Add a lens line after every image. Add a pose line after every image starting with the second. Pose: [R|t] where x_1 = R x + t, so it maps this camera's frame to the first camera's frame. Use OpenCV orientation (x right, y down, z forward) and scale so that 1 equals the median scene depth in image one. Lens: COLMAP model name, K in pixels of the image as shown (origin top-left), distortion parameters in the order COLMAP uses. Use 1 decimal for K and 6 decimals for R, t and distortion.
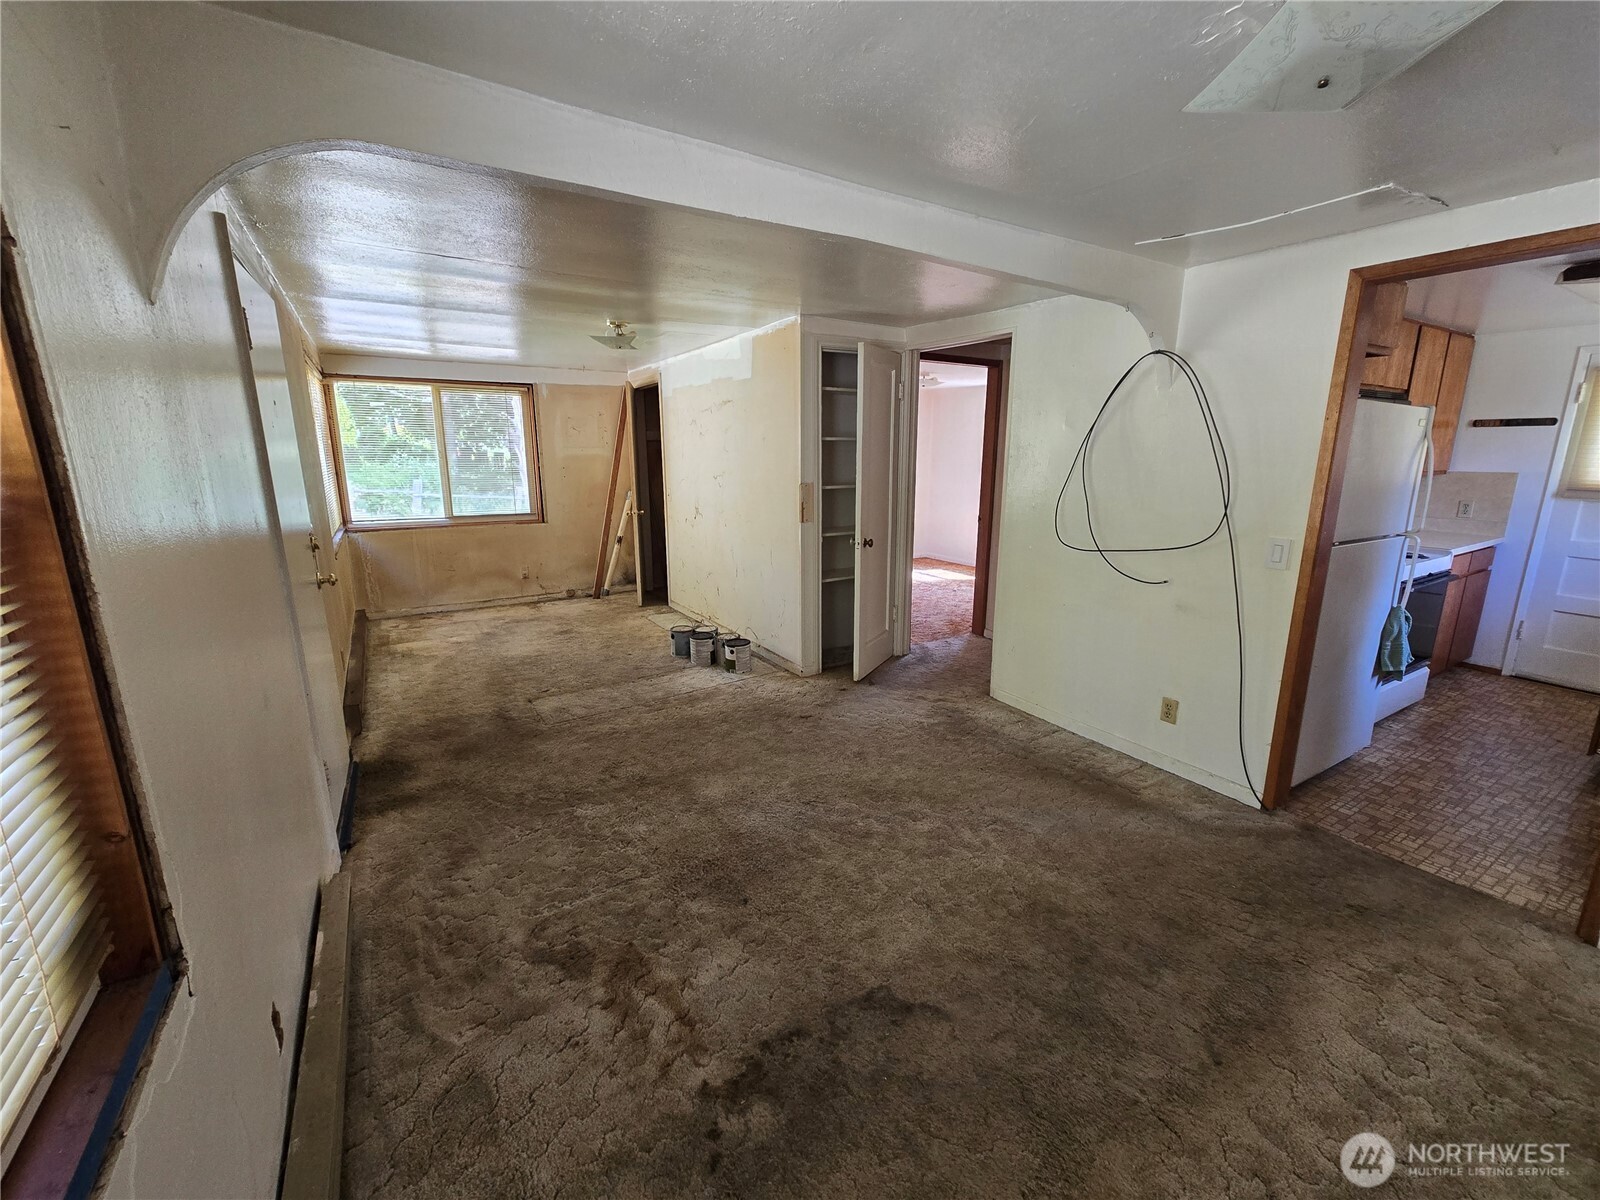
lens RADIAL K [[656.1, 0, 802.5], [0, 656.1, 594.3], [0, 0, 1]] dist [0.011103, -0.004157]
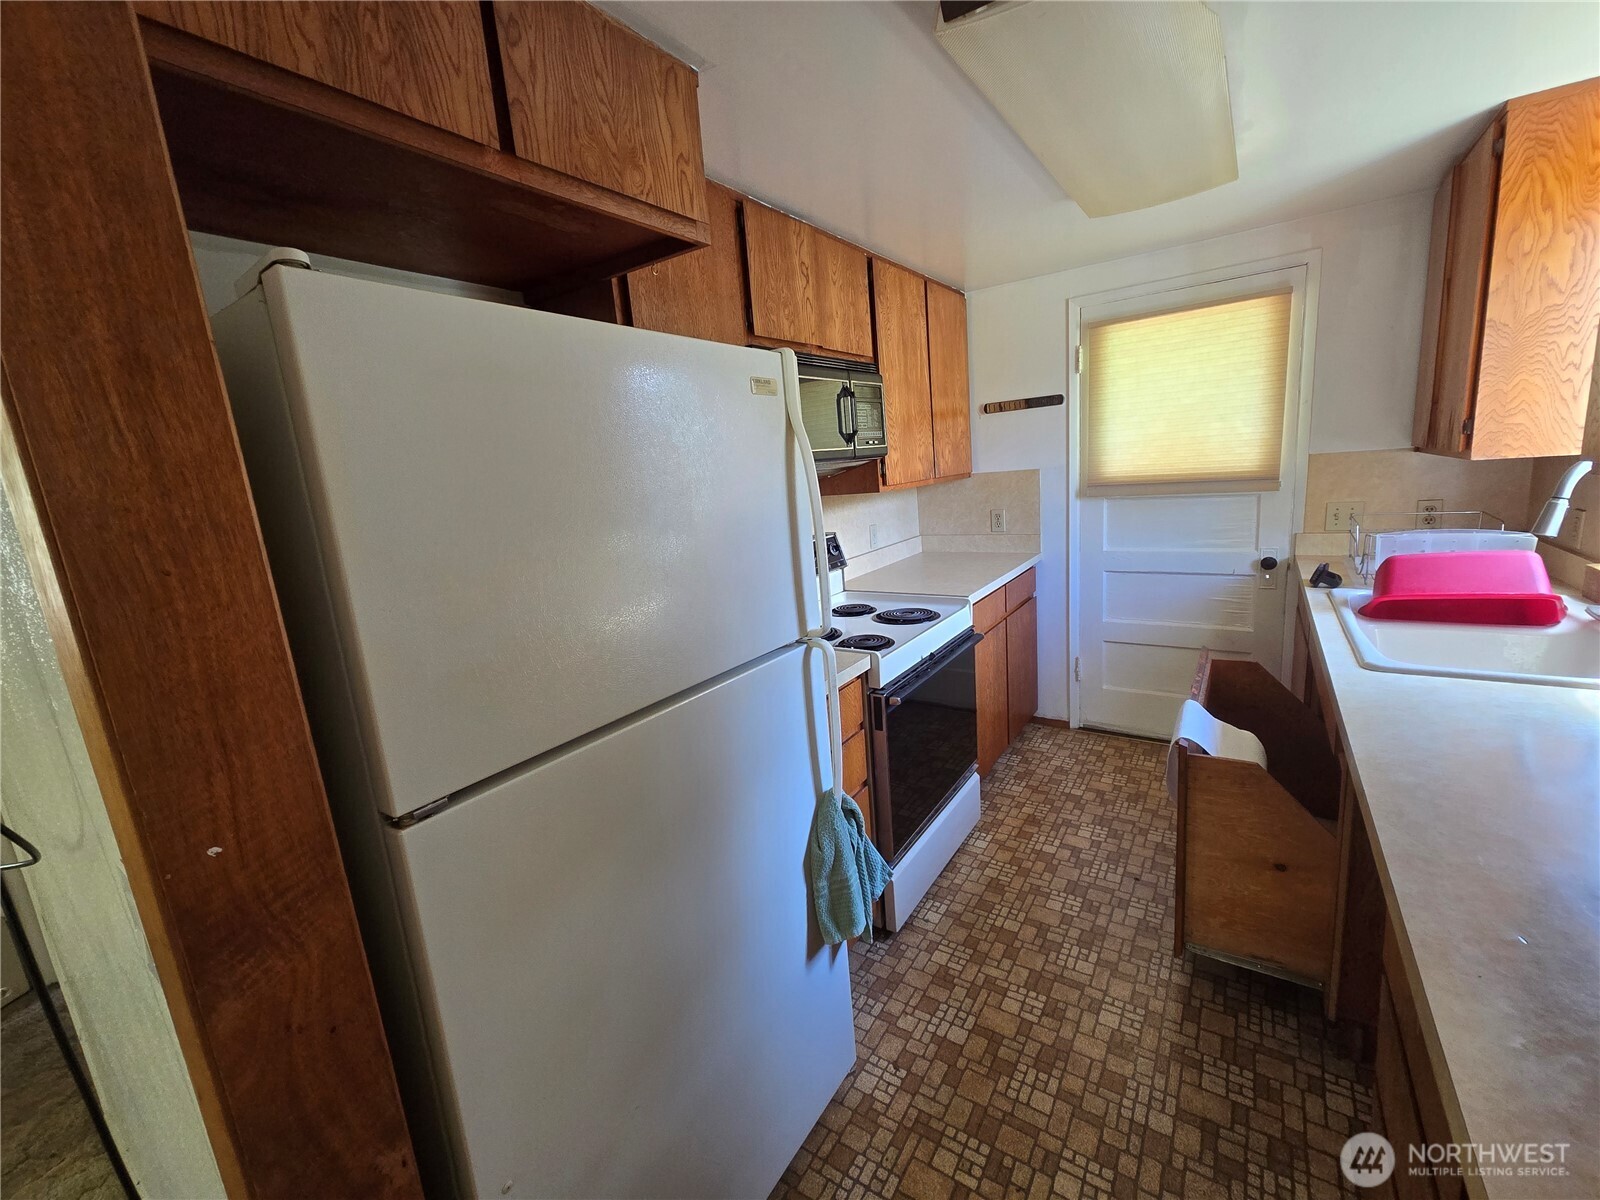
lens RADIAL K [[652.8, 0, 799.7], [0, 652.8, 595.6], [0, 0, 1]] dist [-0.000104, -0.000055]
pose [[0.912544, -0.155446, 0.378286, 0.577083], [0.169540, 0.985515, -0.004013, -0.092108], [-0.372183, 0.067797, 0.925680, 0.458720]]
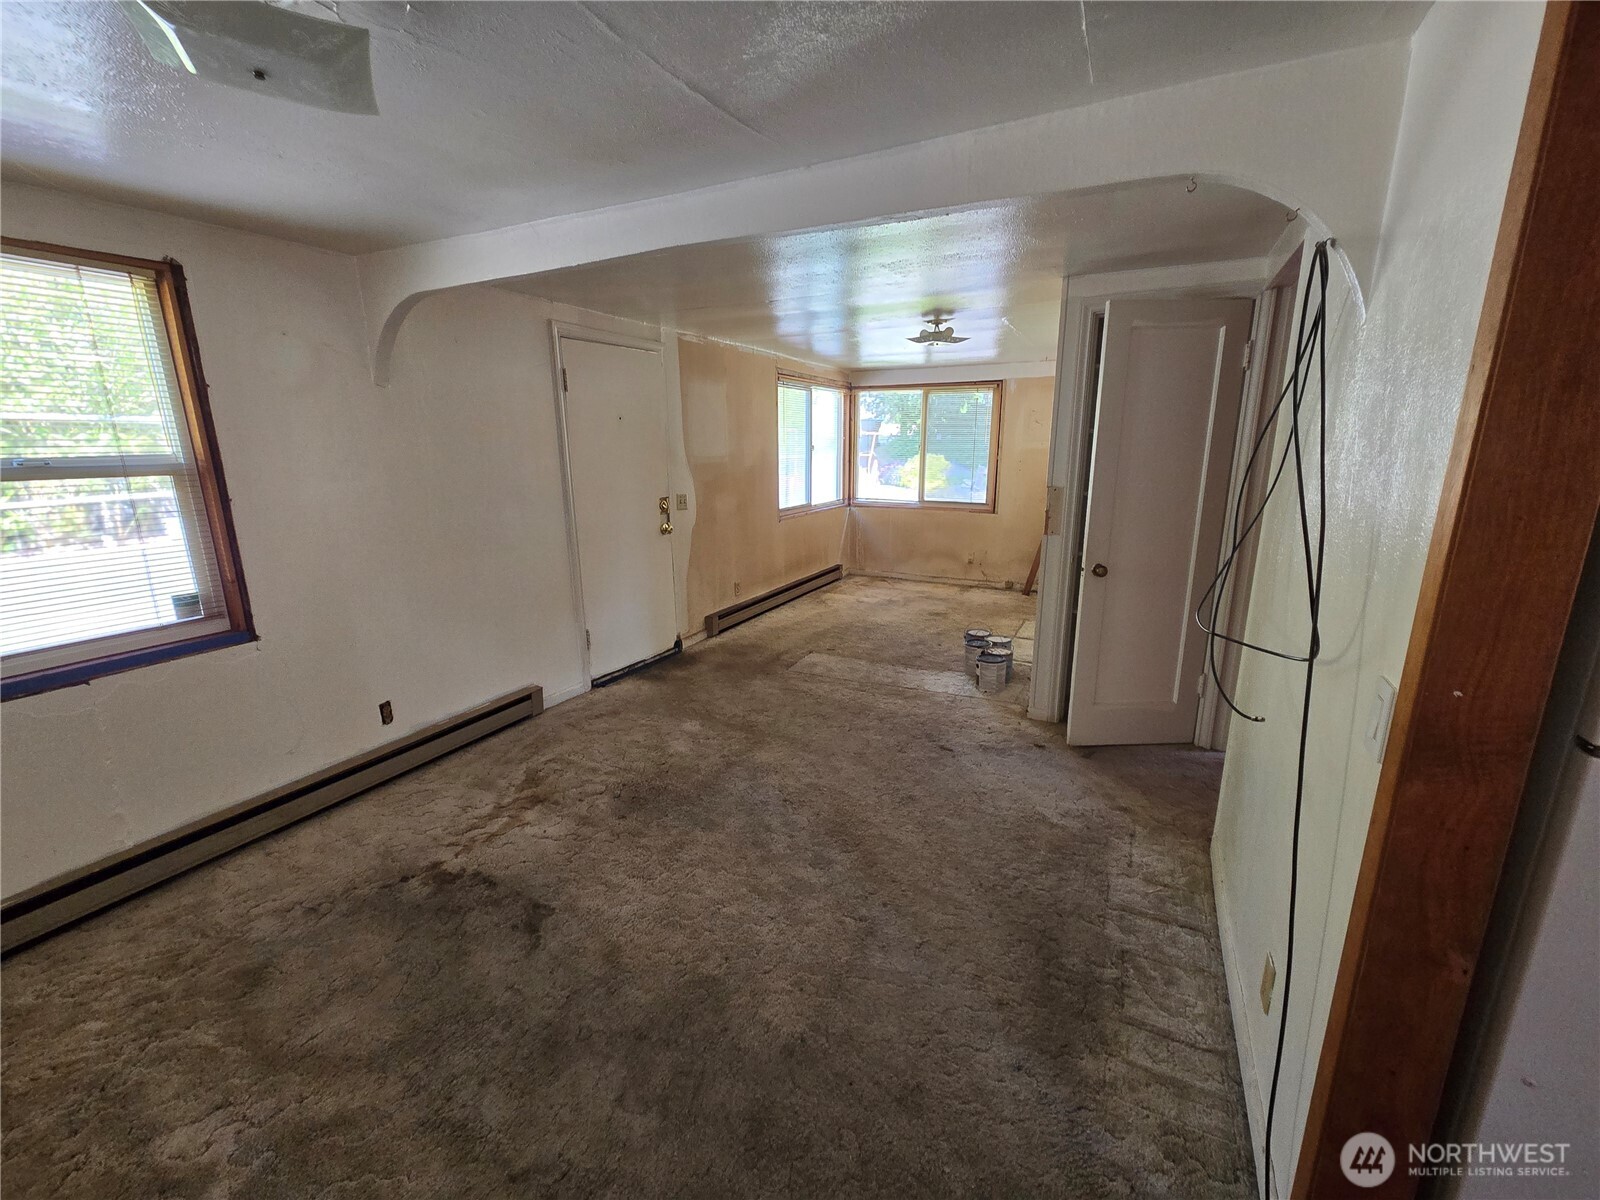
lens RADIAL K [[656.1, 0, 802.5], [0, 656.1, 594.3], [0, 0, 1]] dist [0.011103, -0.004157]
pose [[0.514125, 0.192133, -0.835919, 0.573273], [-0.180390, 0.977011, 0.113616, -0.077811], [0.838532, 0.092379, 0.536965, 0.325002]]
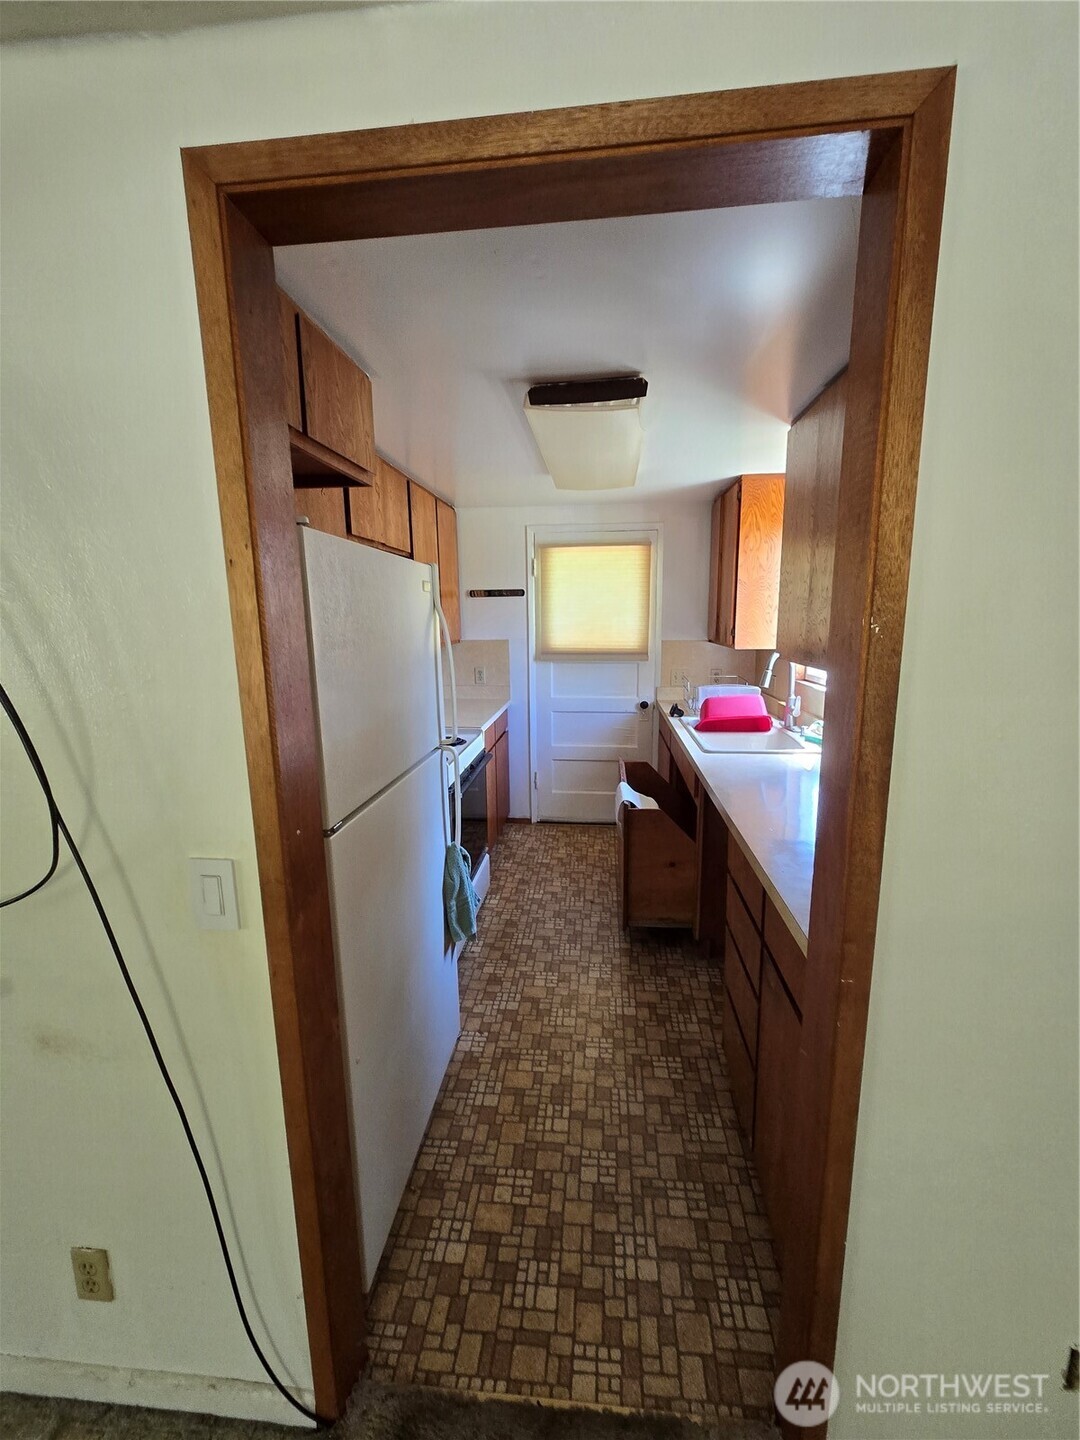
lens RADIAL K [[590.5, 0, 542.5], [0, 590.5, 723.4], [0, 0, 1]] dist [0.011103, -0.004157]
pose [[0.613279, -0.154337, 0.774641, 0.386127], [0.183057, 0.981795, 0.050684, -0.097710], [-0.768361, 0.110720, 0.630367, 0.403235]]
